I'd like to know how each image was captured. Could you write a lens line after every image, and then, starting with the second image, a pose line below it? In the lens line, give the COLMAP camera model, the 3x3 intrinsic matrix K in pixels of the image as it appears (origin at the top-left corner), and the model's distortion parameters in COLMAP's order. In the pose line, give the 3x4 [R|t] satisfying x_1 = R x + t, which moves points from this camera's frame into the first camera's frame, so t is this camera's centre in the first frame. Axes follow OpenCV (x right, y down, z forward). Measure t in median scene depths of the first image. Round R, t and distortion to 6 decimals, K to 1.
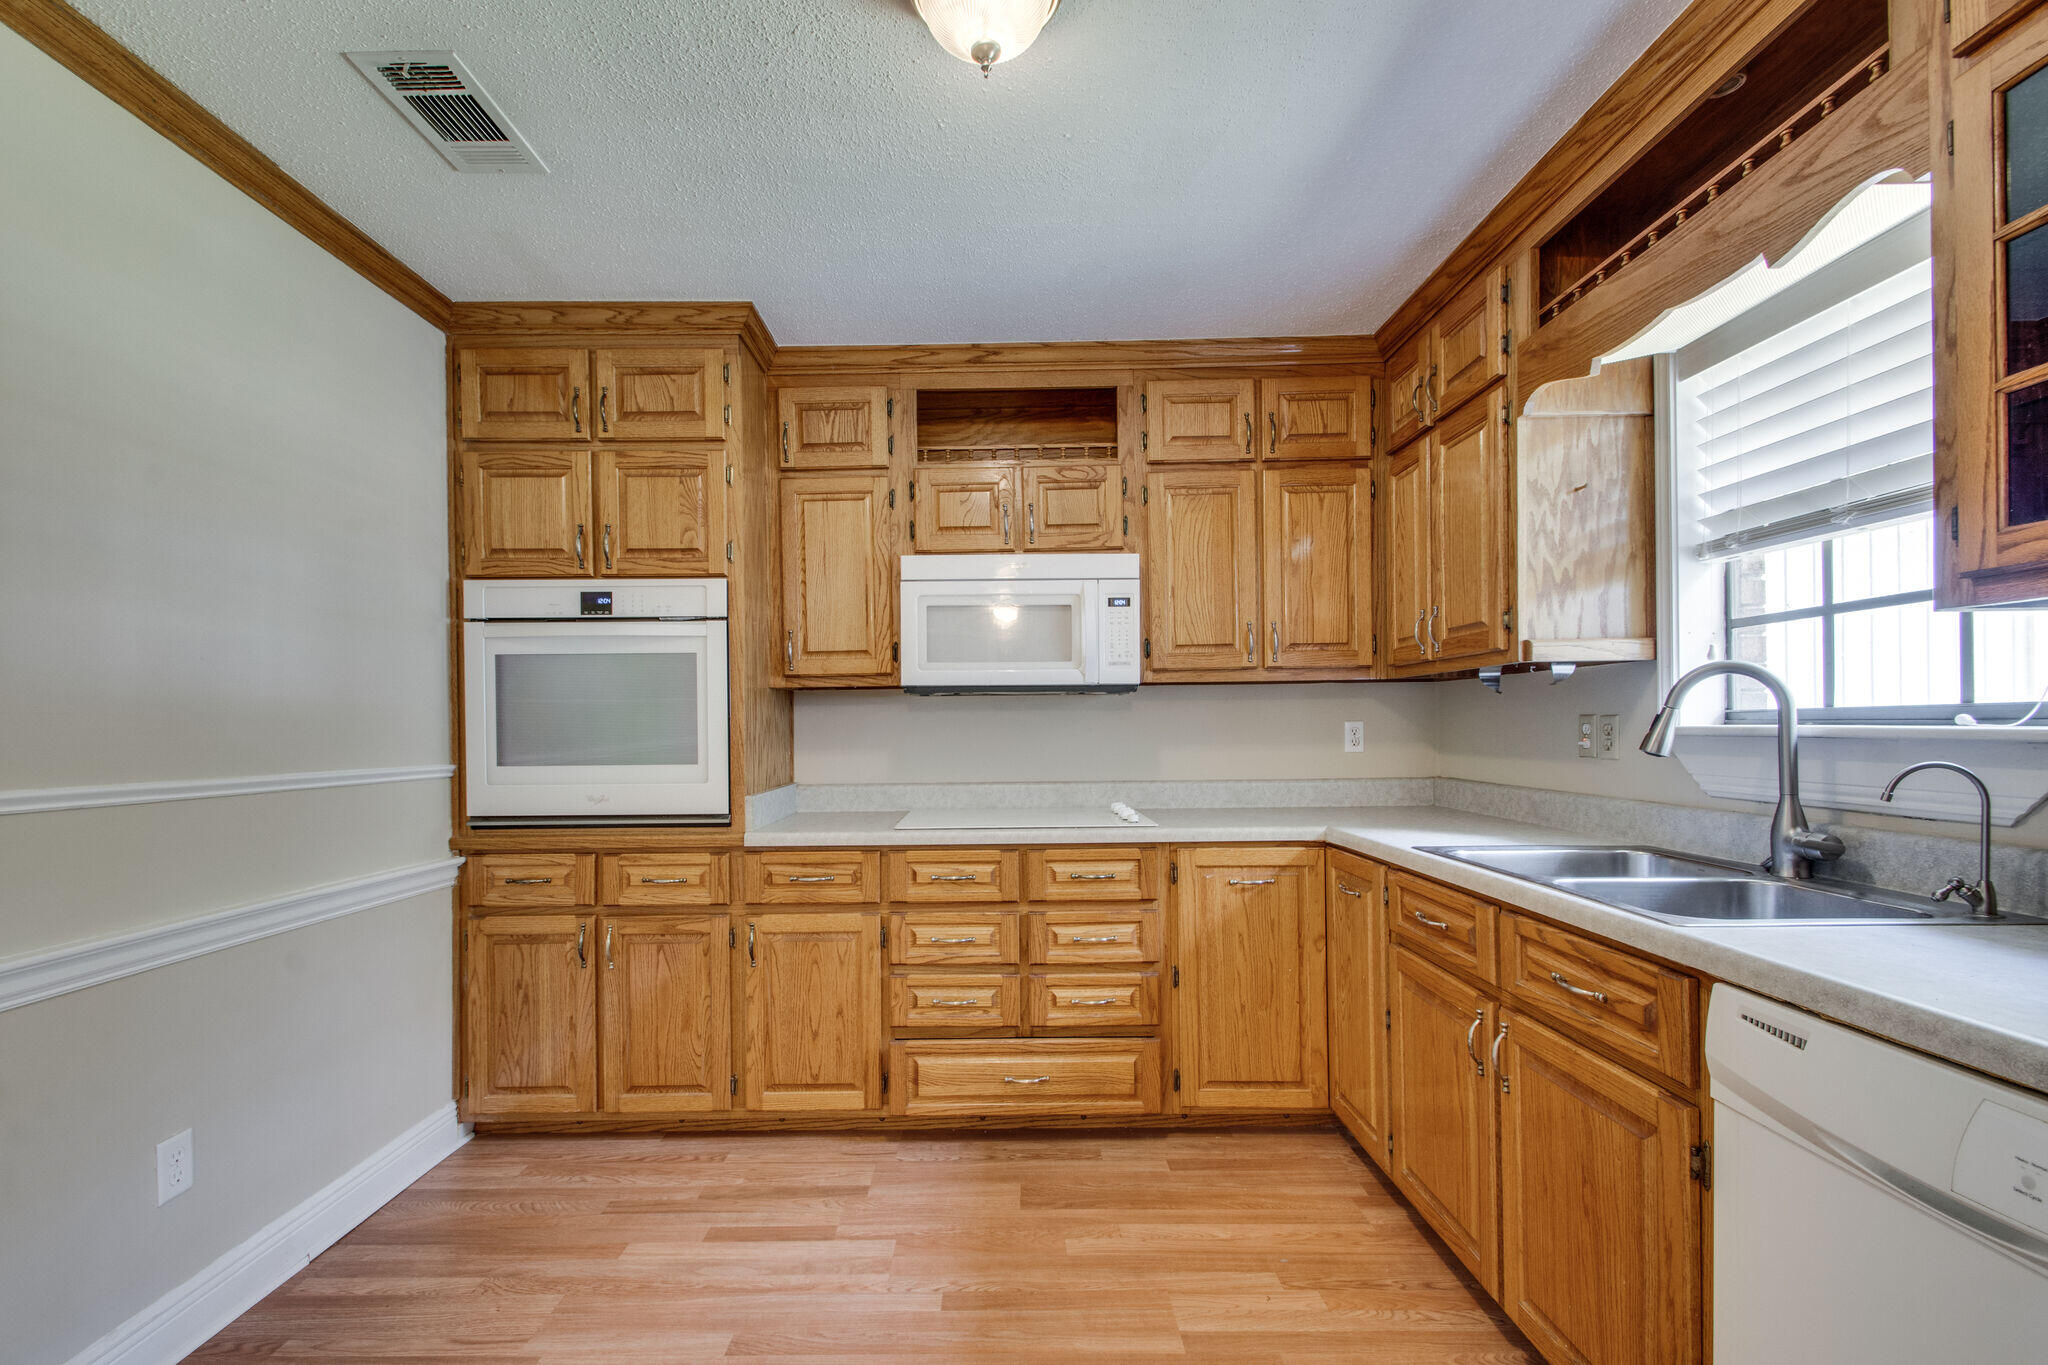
lens RADIAL K [[895.4, 0, 975.4], [0, 895.4, 725.0], [0, 0, 1]] dist [0.020363, -0.008475]
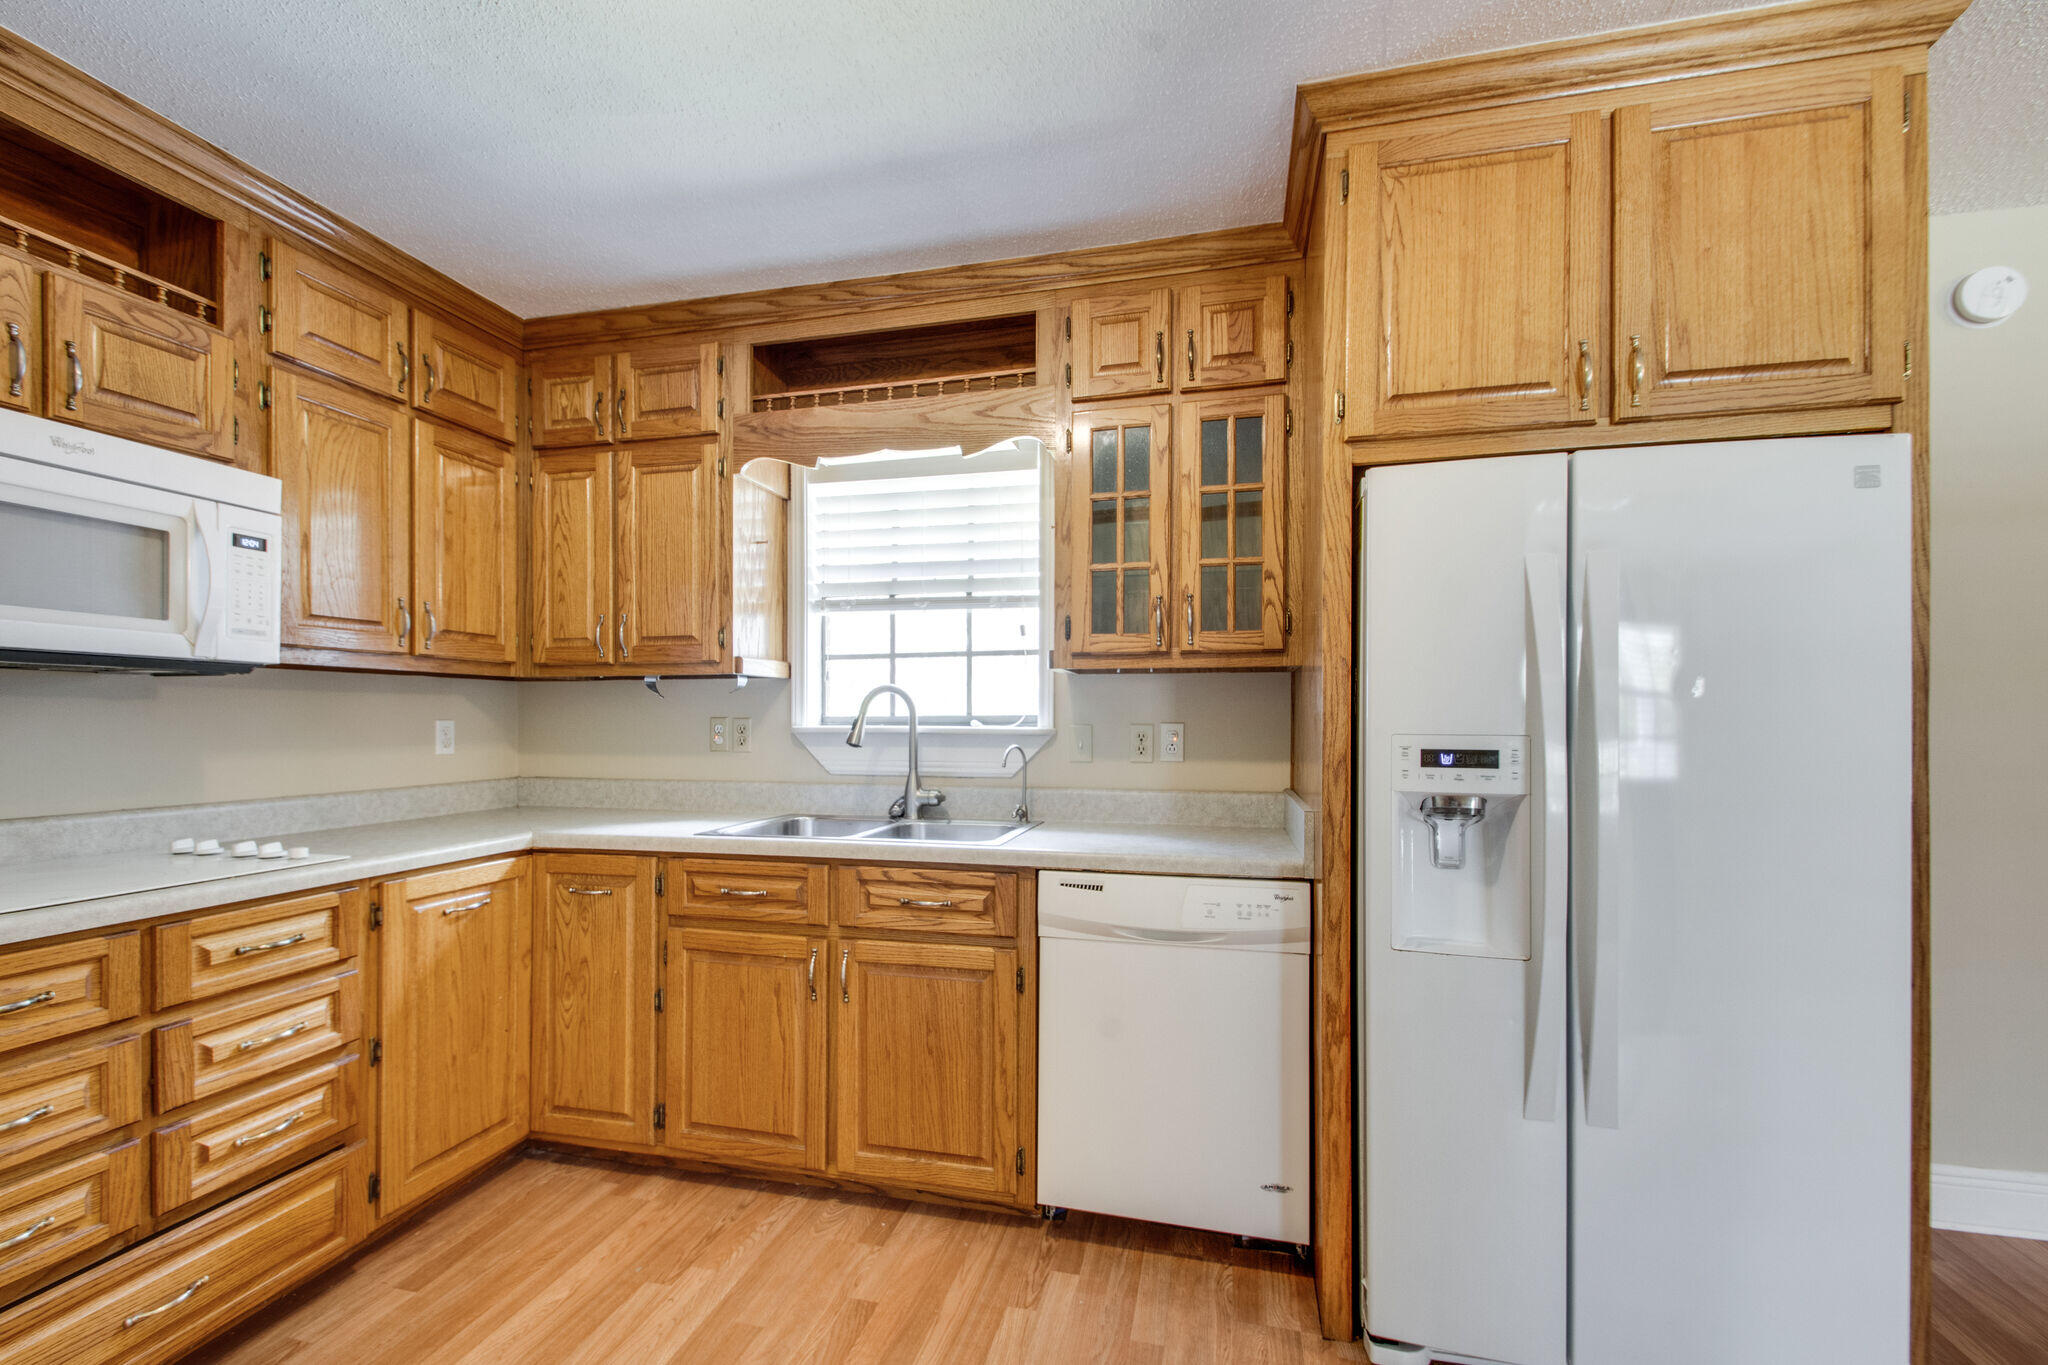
lens RADIAL K [[895.4, 0, 1013.6], [0, 895.4, 720.2], [0, 0, 1]] dist [0.020363, -0.008475]
pose [[0.223143, 0.011525, 0.974718, -0.480722], [-0.003804, 0.999933, -0.010952, 0.005026], [-0.974778, -0.001264, 0.223171, 0.348038]]
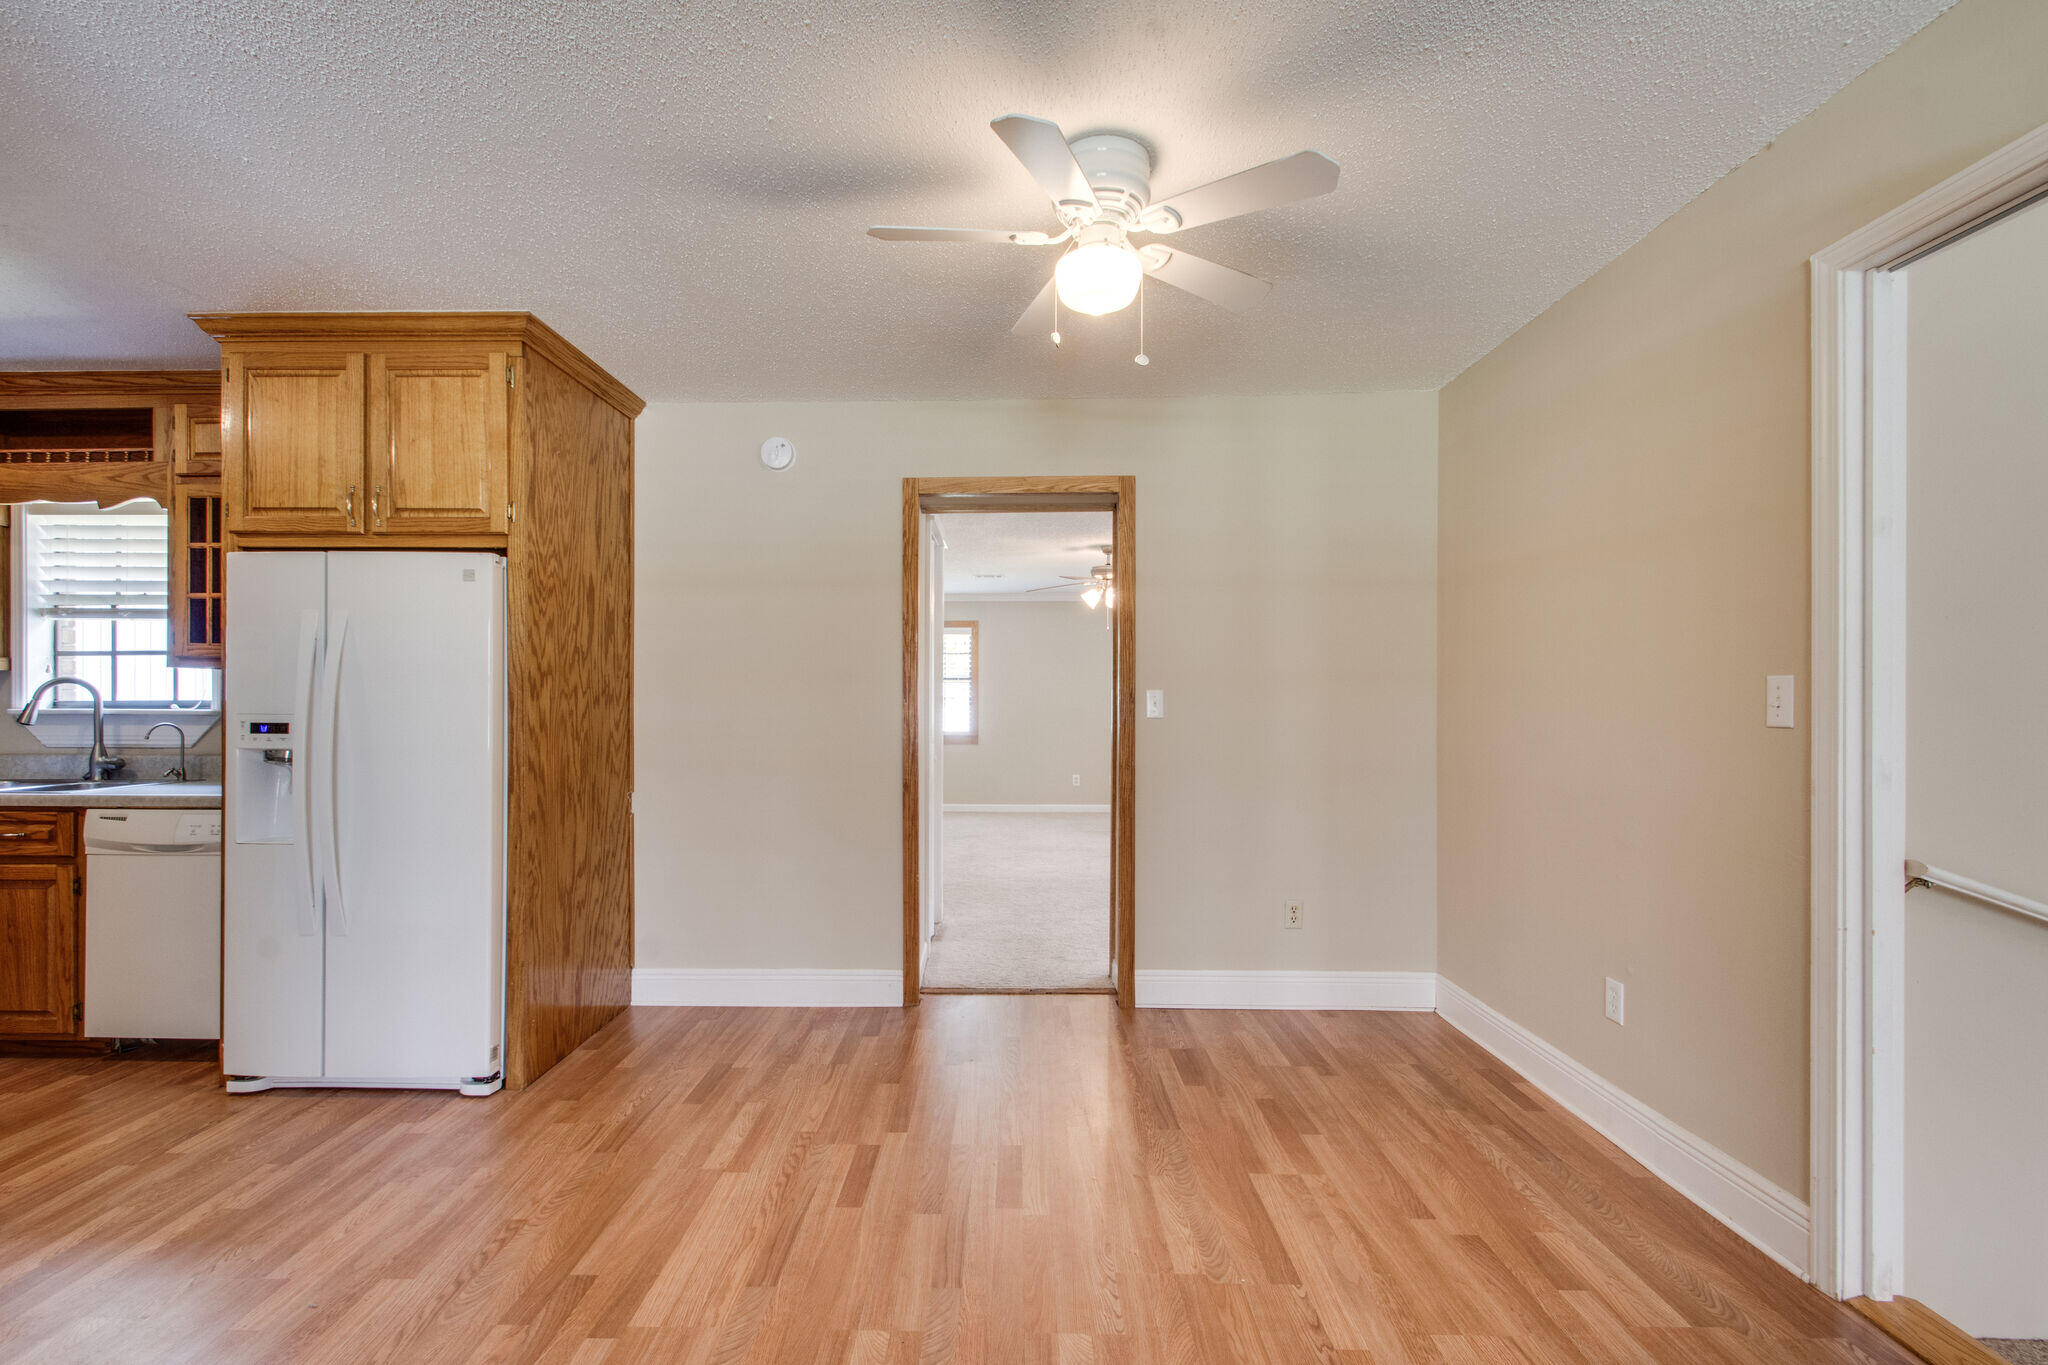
lens RADIAL K [[895.4, 0, 995.3], [0, 895.4, 706.6], [0, 0, 1]] dist [0.020363, -0.008475]
pose [[-0.004356, 0.006784, 0.999968, -0.931290], [-0.002569, 0.999974, -0.006795, 0.003101], [-0.999987, -0.002599, -0.004338, -0.824055]]
